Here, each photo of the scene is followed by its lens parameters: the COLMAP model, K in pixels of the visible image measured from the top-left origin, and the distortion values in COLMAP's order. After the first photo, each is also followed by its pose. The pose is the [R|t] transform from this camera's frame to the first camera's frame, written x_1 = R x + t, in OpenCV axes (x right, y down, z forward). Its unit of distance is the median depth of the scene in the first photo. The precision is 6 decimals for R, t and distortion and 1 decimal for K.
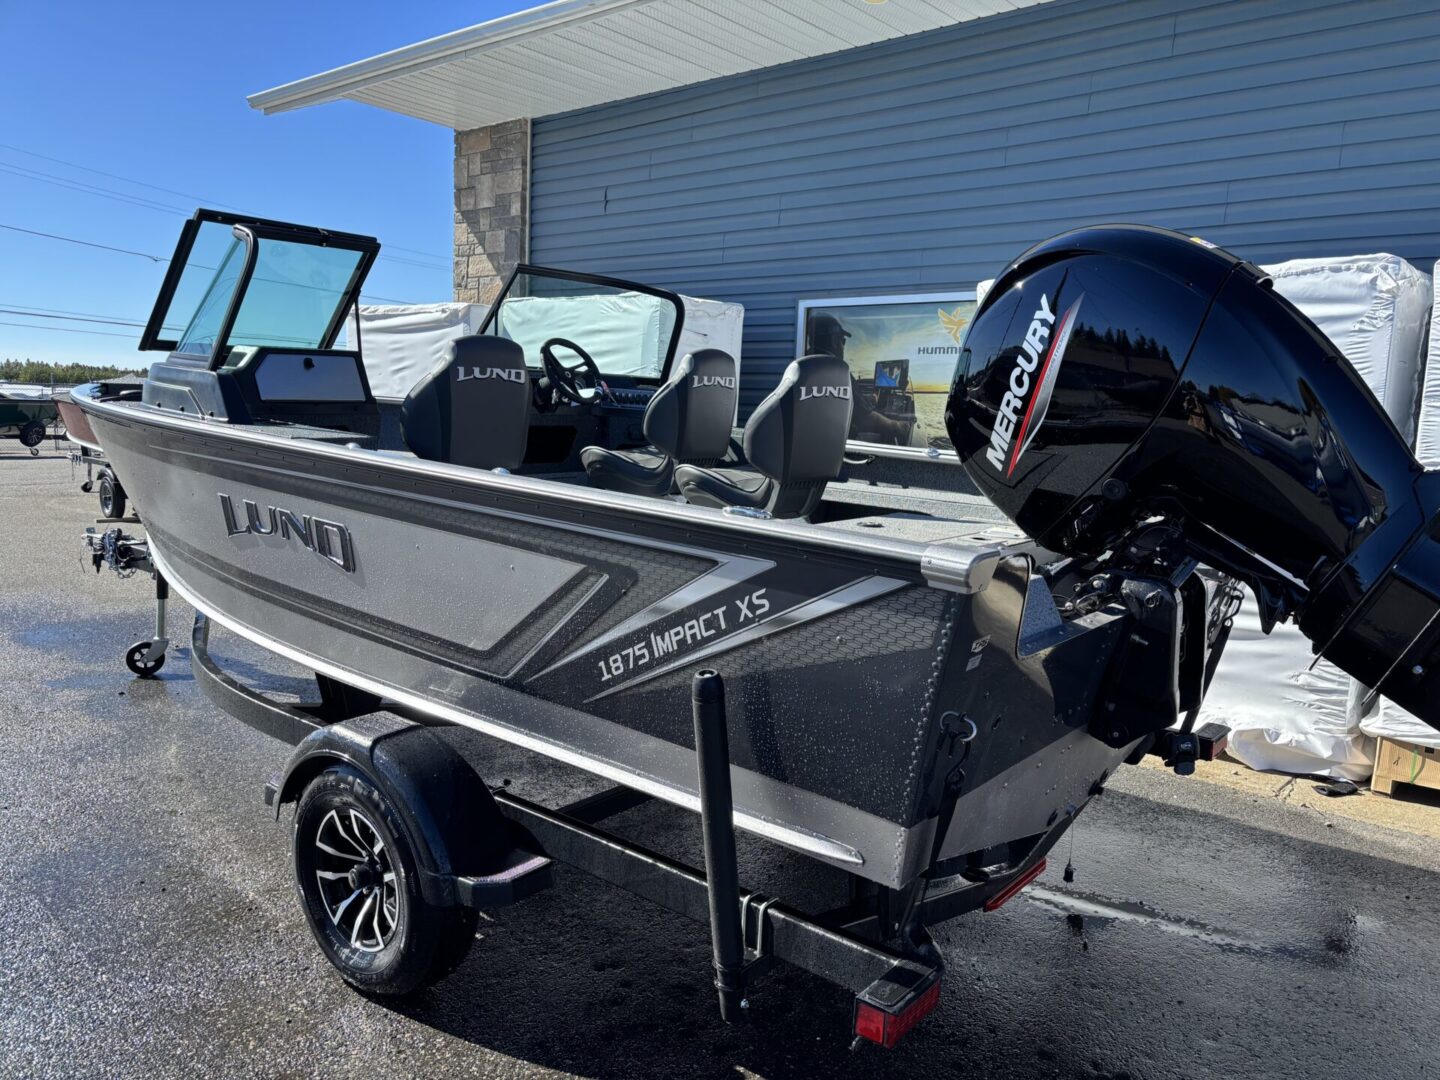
lens RADIAL K [[1098.7, 0, 722.2], [0, 1098.7, 545.3], [0, 0, 1]] dist [0.043441, -0.042287]
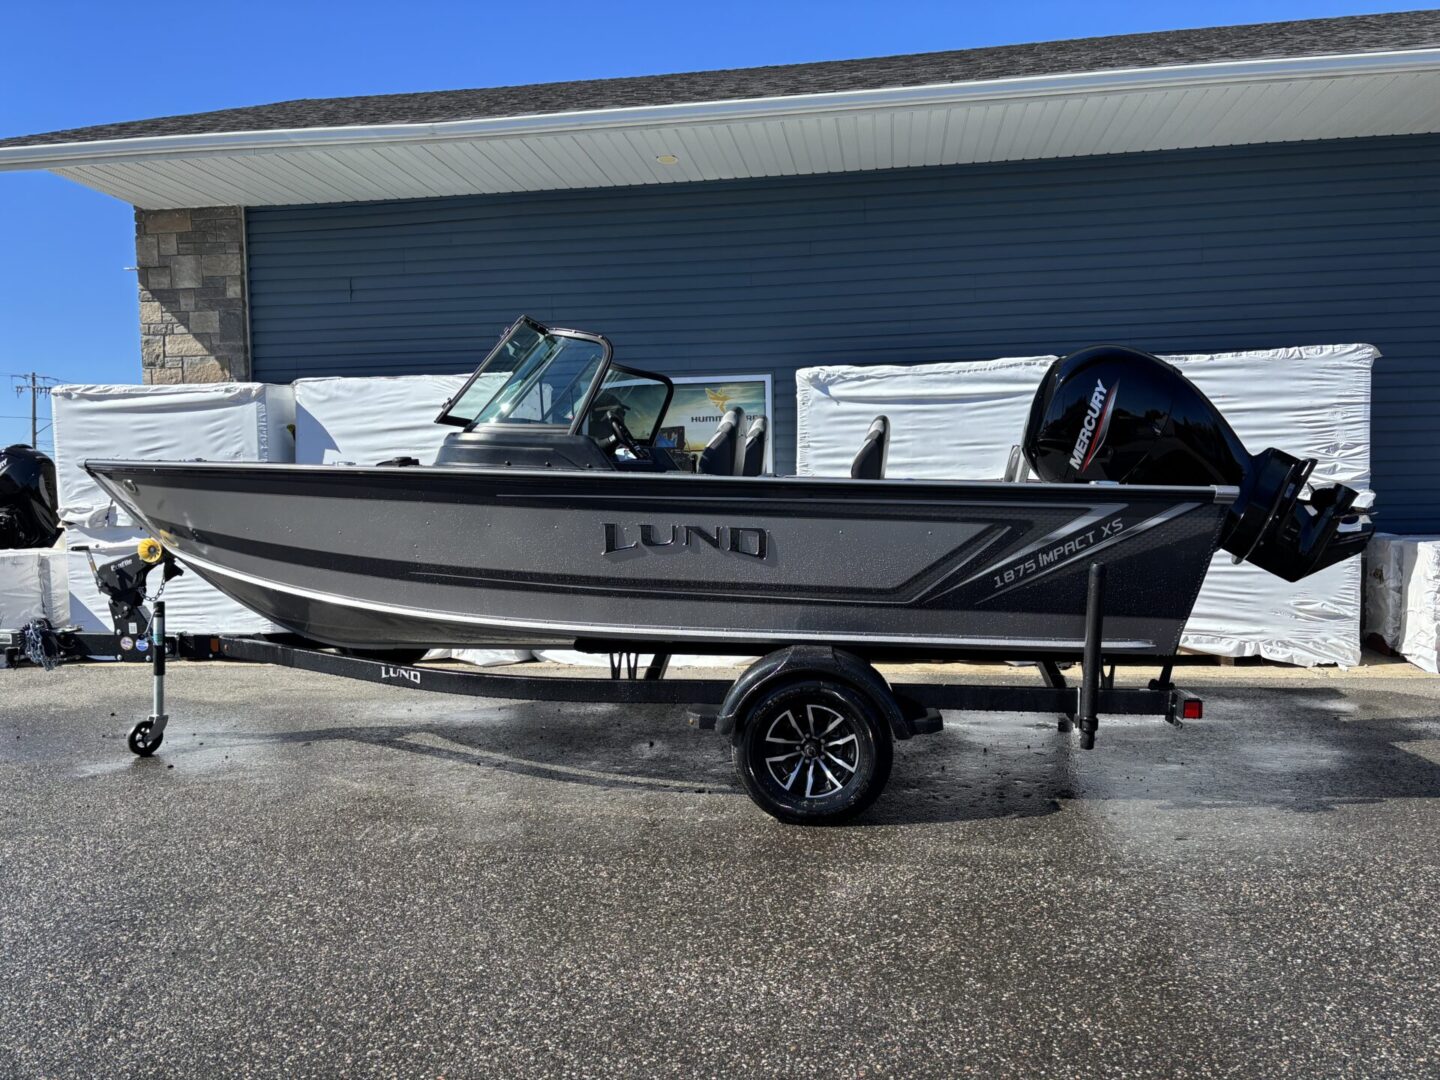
lens RADIAL K [[1098.7, 0, 720.7], [0, 1098.7, 541.9], [0, 0, 1]] dist [0.043441, -0.042287]
pose [[0.837198, -0.079260, 0.541127, -0.518294], [0.117985, 0.992319, -0.037192, 0.021741], [-0.534022, 0.094982, 0.840118, -0.105421]]
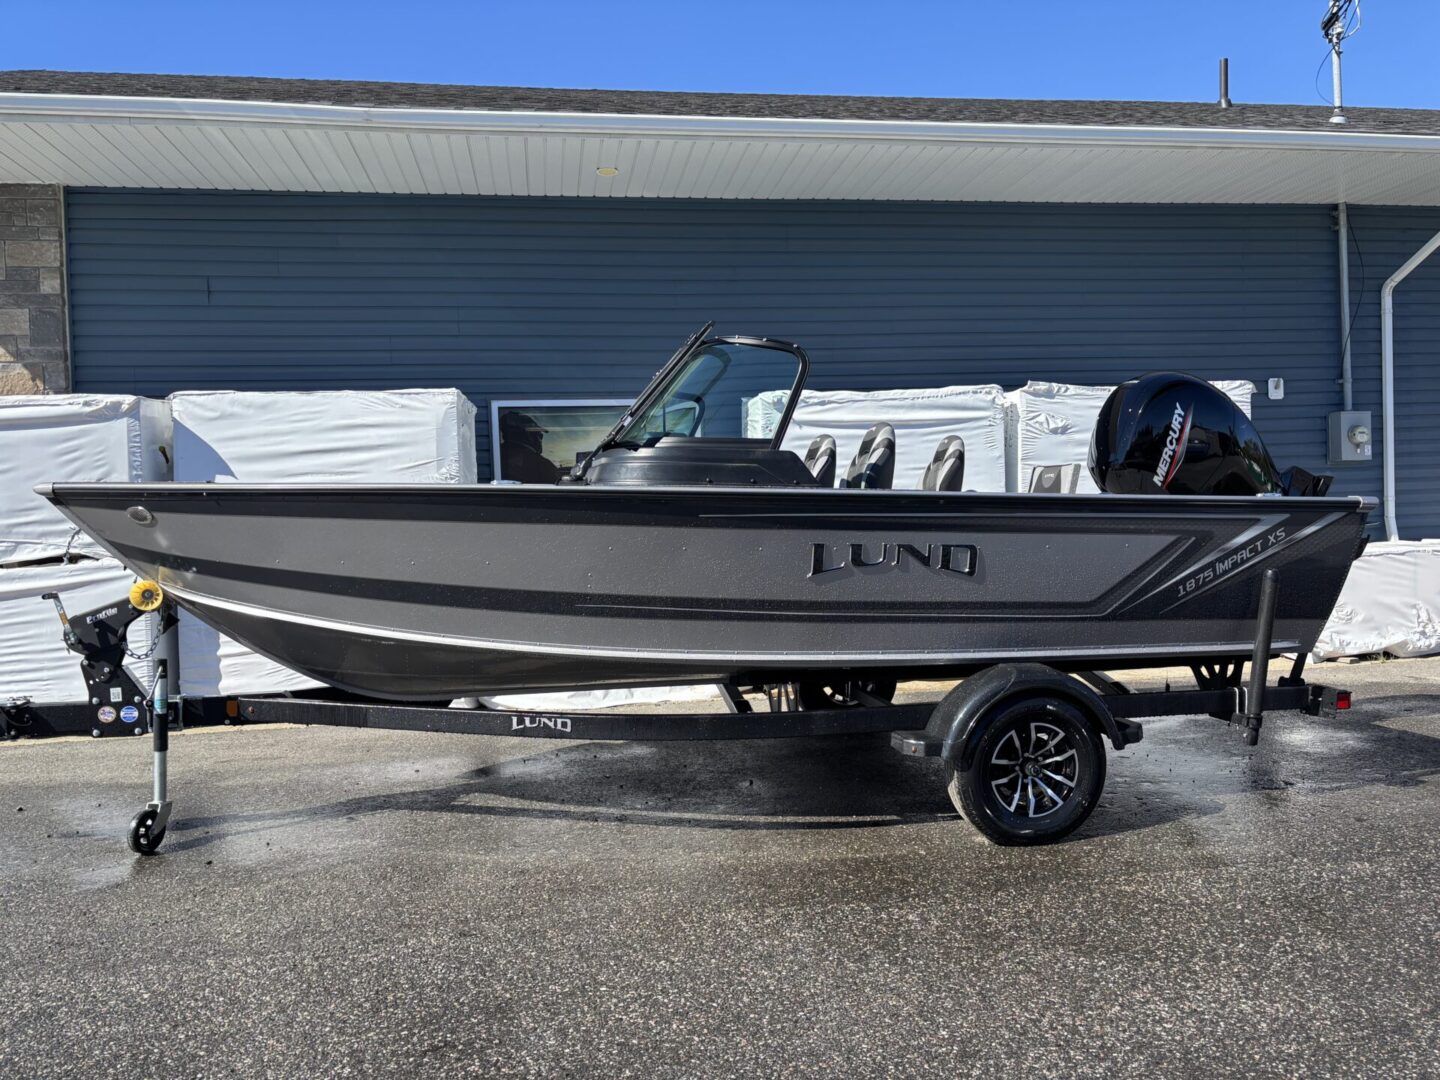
lens RADIAL K [[1098.7, 0, 728.8], [0, 1098.7, 536.8], [0, 0, 1]] dist [0.043441, -0.042287]
pose [[0.623051, -0.074316, 0.778642, -0.729552], [0.154405, 0.987573, -0.029294, -0.015184], [-0.766789, 0.138478, 0.626784, 0.134383]]
